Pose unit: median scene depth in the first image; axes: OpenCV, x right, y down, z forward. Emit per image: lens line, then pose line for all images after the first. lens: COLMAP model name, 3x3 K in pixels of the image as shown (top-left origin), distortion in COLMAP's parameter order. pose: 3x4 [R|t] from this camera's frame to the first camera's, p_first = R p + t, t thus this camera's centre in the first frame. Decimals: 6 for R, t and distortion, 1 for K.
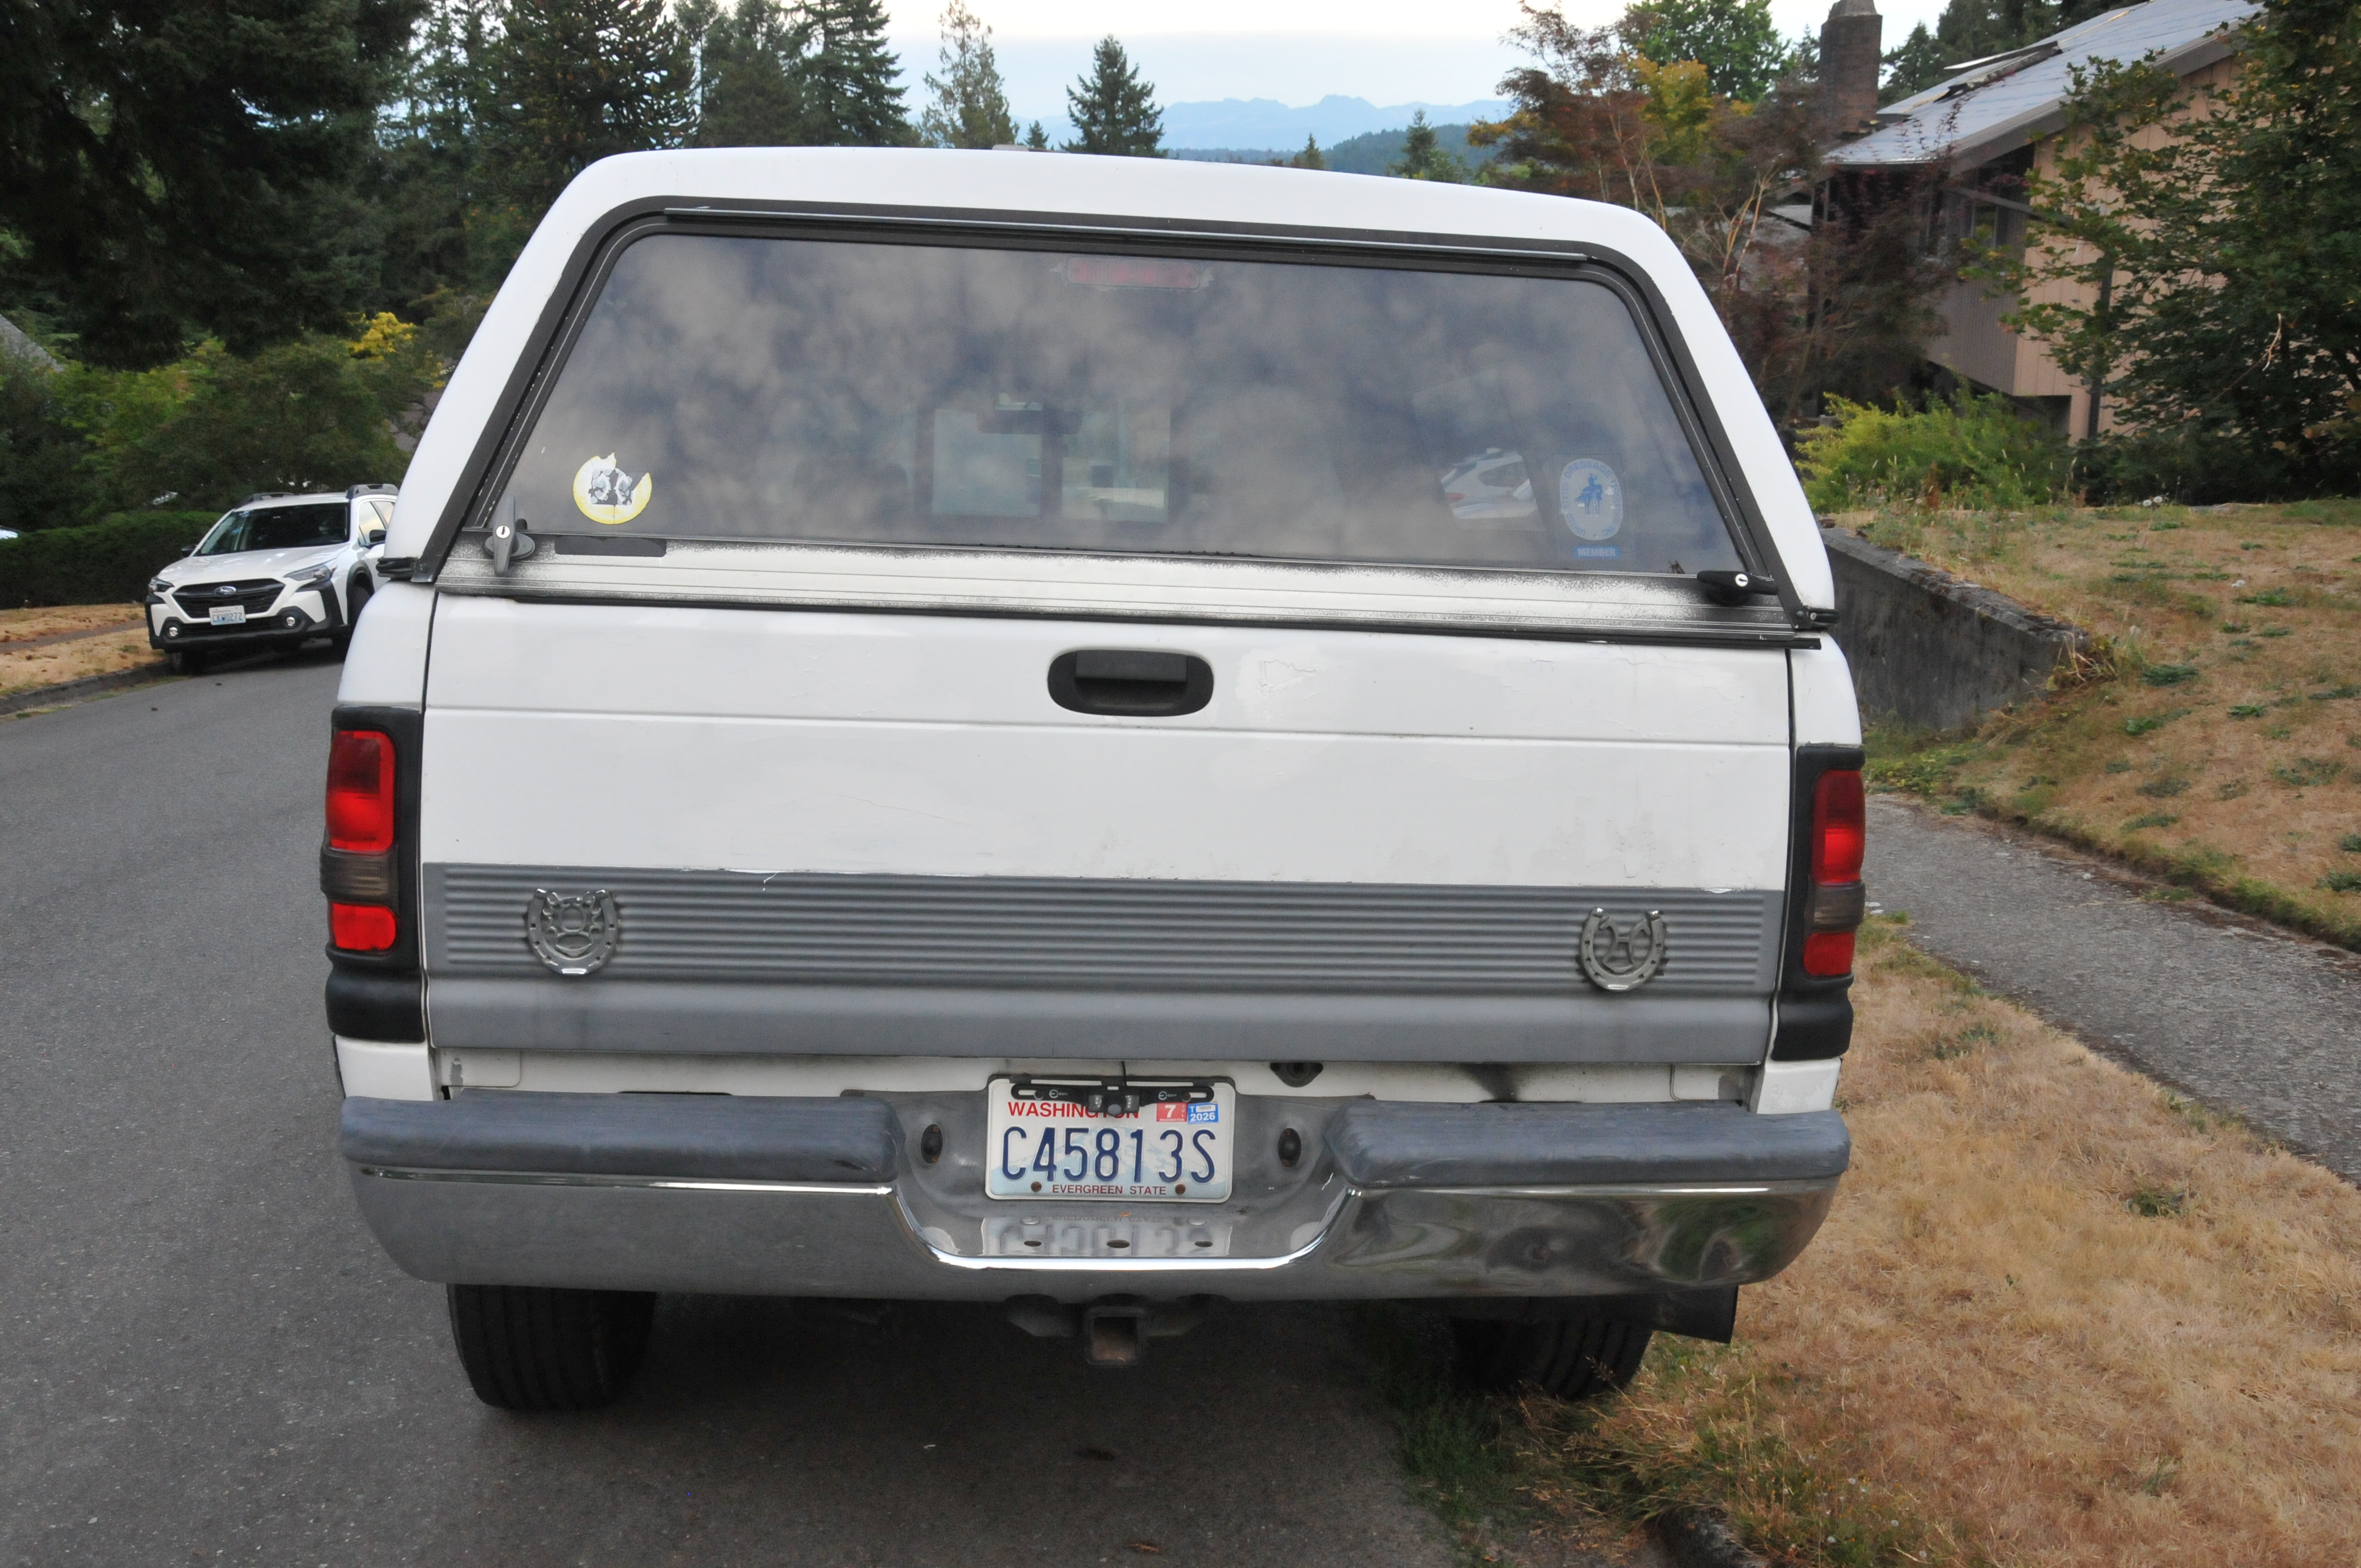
lens RADIAL K [[2222.9, 0, 1180.5], [0, 2222.9, 784.0], [0, 0, 1]] dist [0.004871, 0.013389]
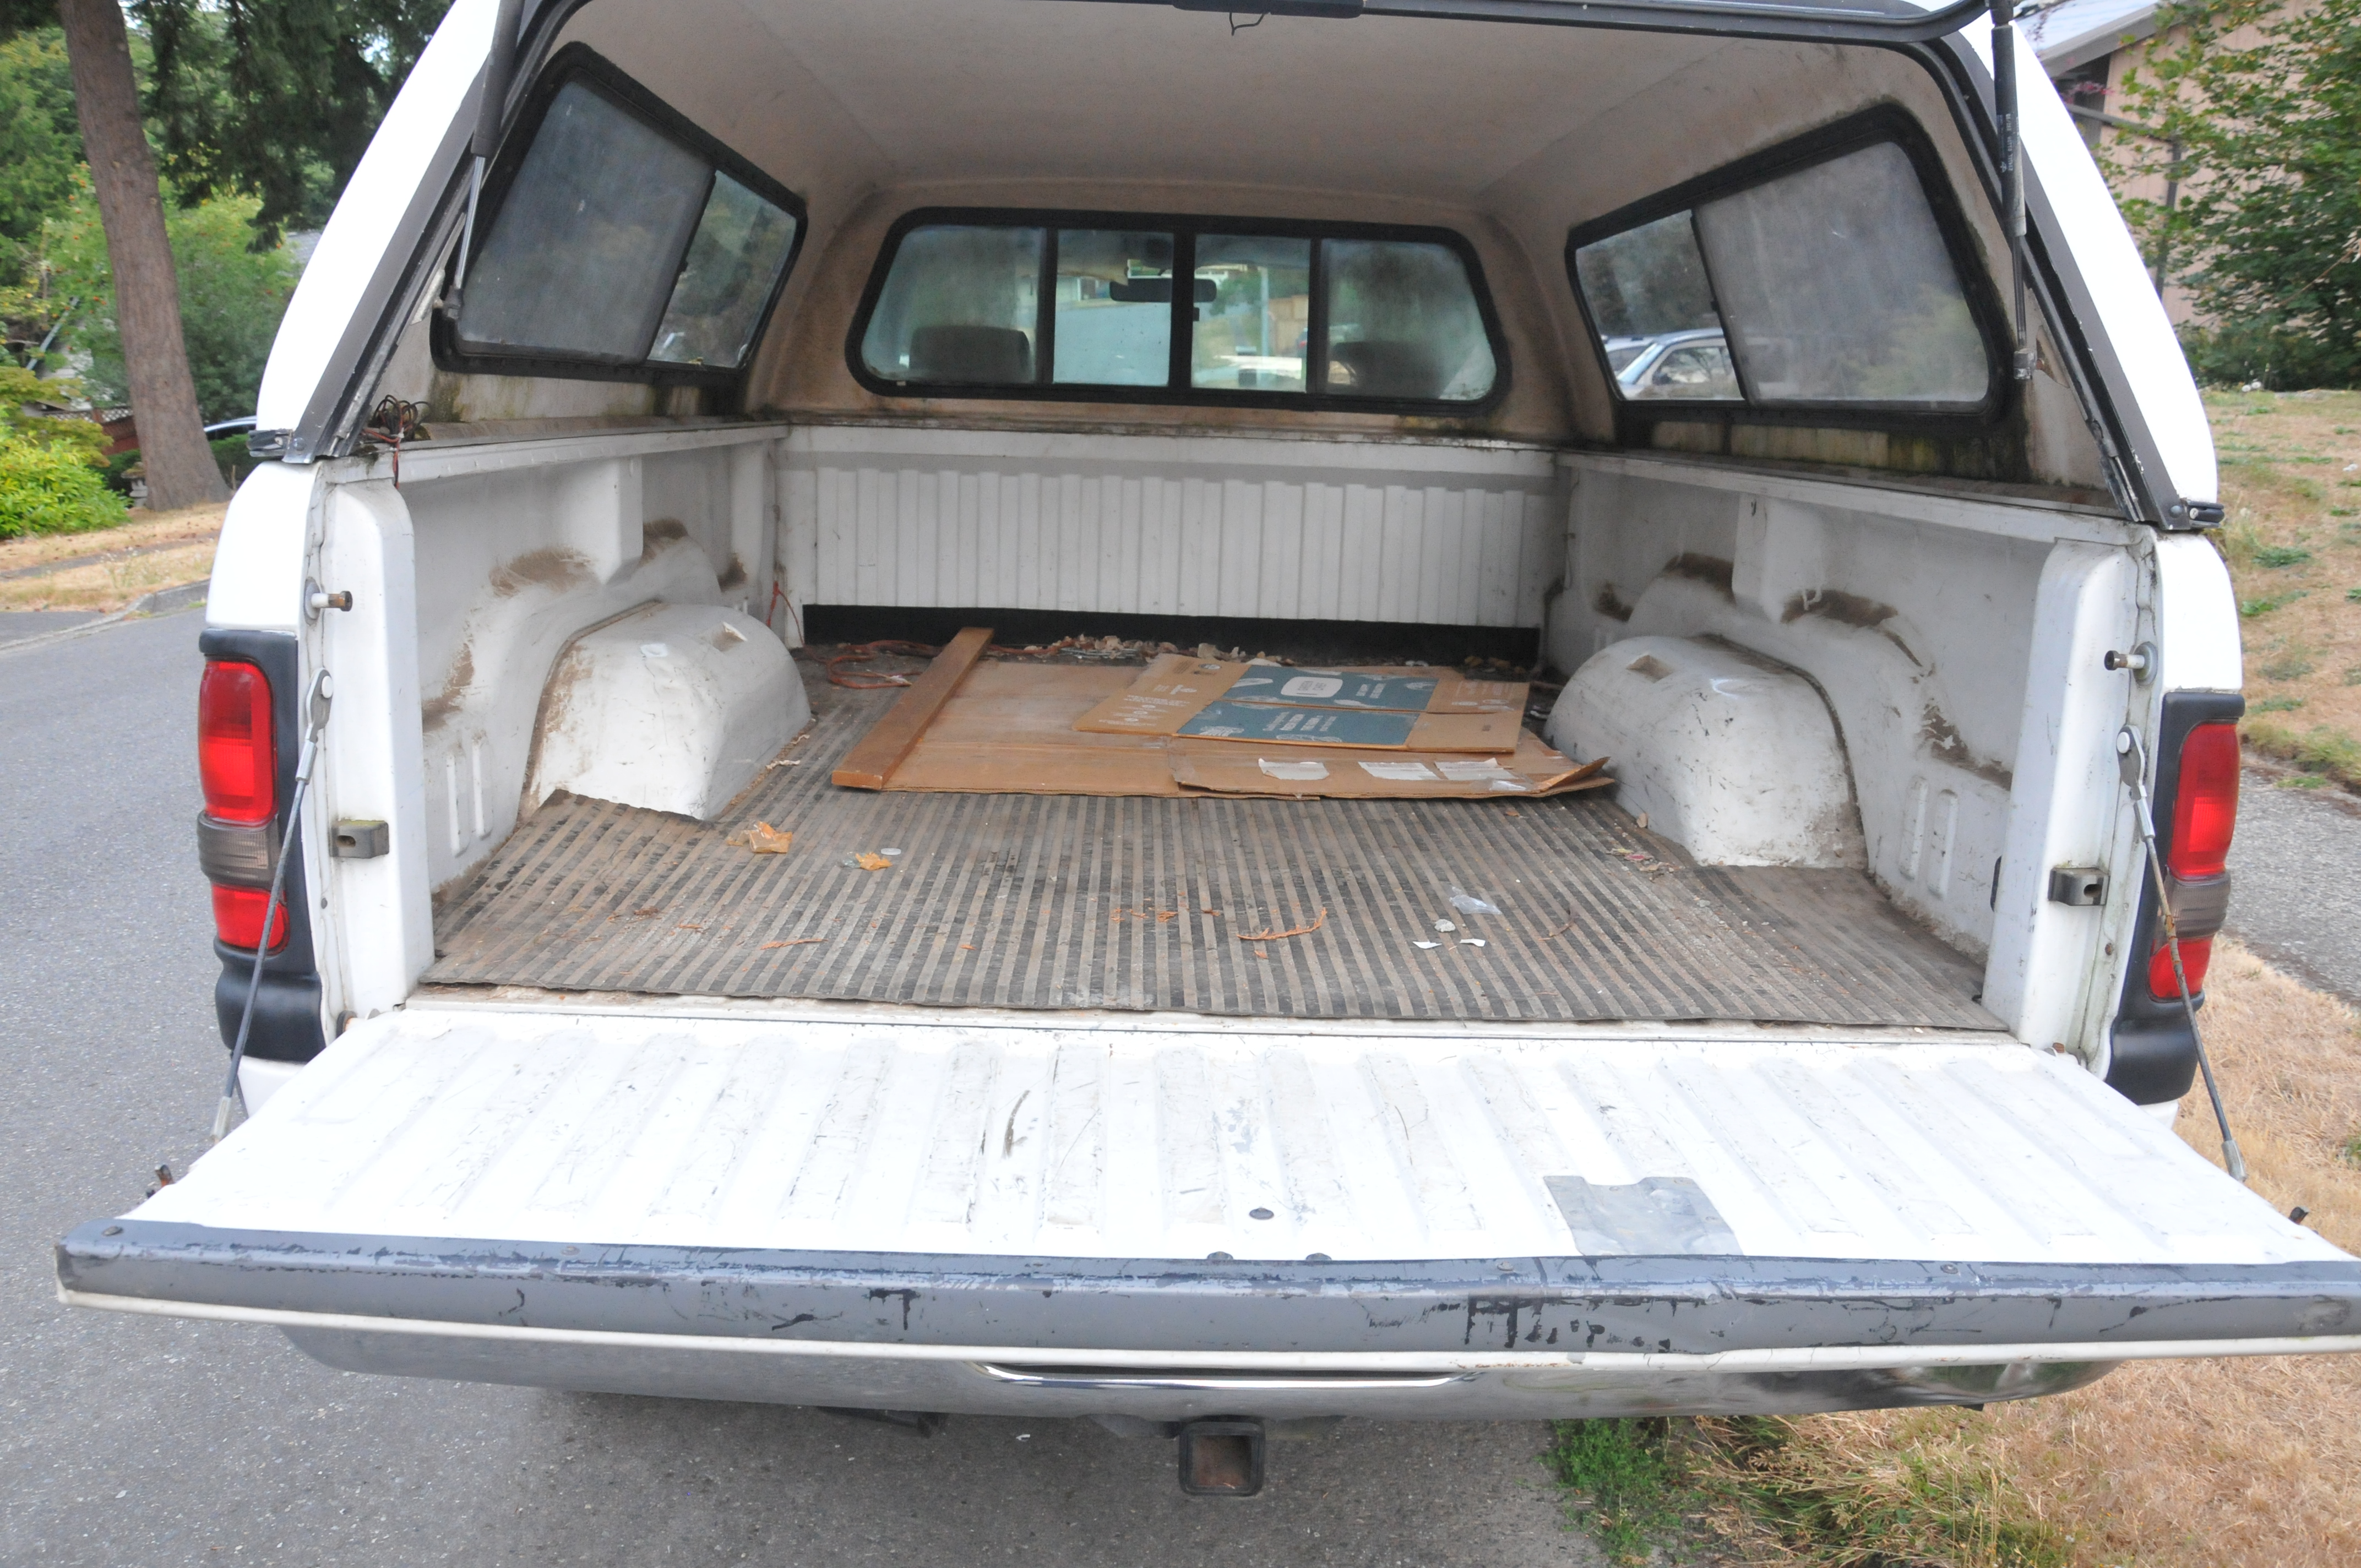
lens RADIAL K [[1872.3, 0, 1149.4], [0, 1872.3, 781.0], [0, 0, 1]] dist [-0.164680, 0.147470]
pose [[0.996182, 0.014646, -0.086058, -0.001396], [-0.007377, 0.996422, 0.084189, -0.013339], [0.086983, -0.083233, 0.992727, 0.144235]]
